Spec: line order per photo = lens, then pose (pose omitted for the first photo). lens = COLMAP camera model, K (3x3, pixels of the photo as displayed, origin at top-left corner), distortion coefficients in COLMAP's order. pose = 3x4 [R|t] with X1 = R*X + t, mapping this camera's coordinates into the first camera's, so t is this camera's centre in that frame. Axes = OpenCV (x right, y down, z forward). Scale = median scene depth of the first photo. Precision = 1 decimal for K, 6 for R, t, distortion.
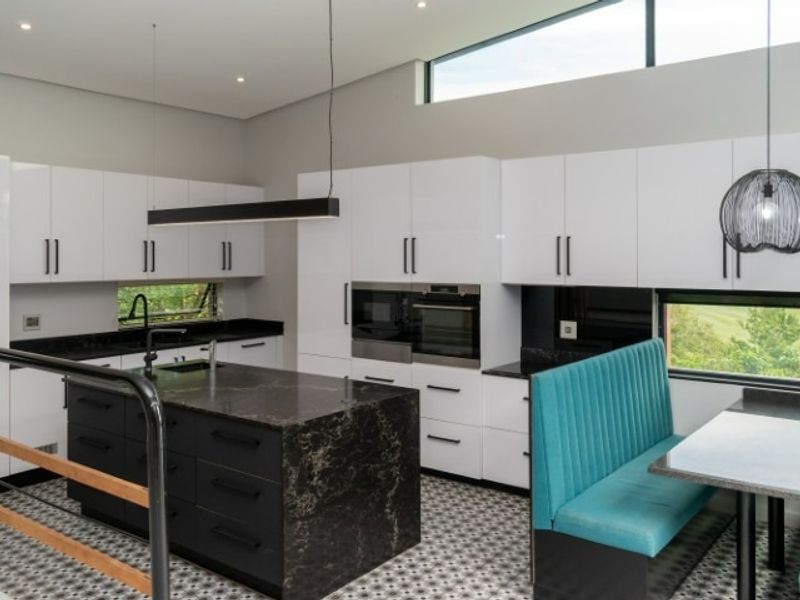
lens RADIAL K [[721.3, 0, 405.0], [0, 721.3, 304.3], [0, 0, 1]] dist [0.007526, 0.018863]
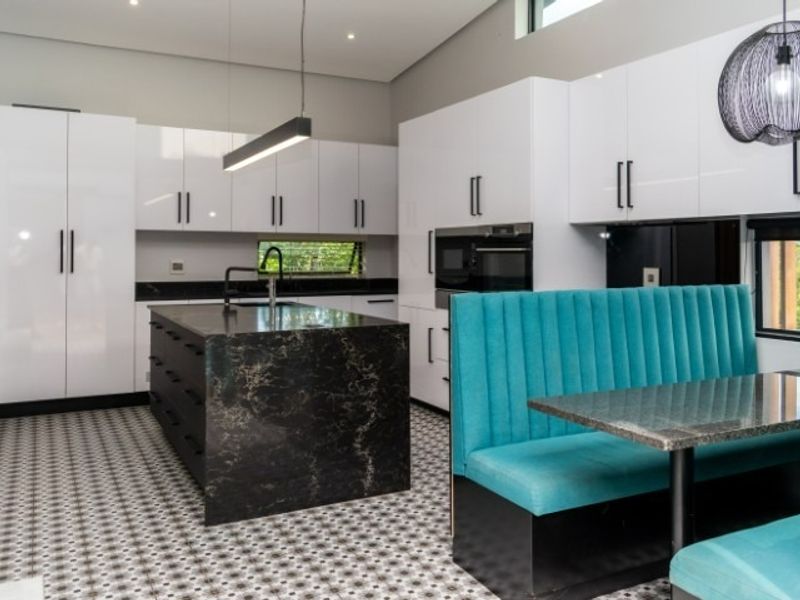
lens RADIAL K [[721.3, 0, 404.1], [0, 721.3, 295.0], [0, 0, 1]] dist [0.007526, 0.018863]
pose [[0.903257, 0.027750, -0.428202, 0.426609], [-0.033941, 0.999401, -0.006828, 0.091241], [0.427756, 0.020701, 0.903657, 0.164553]]
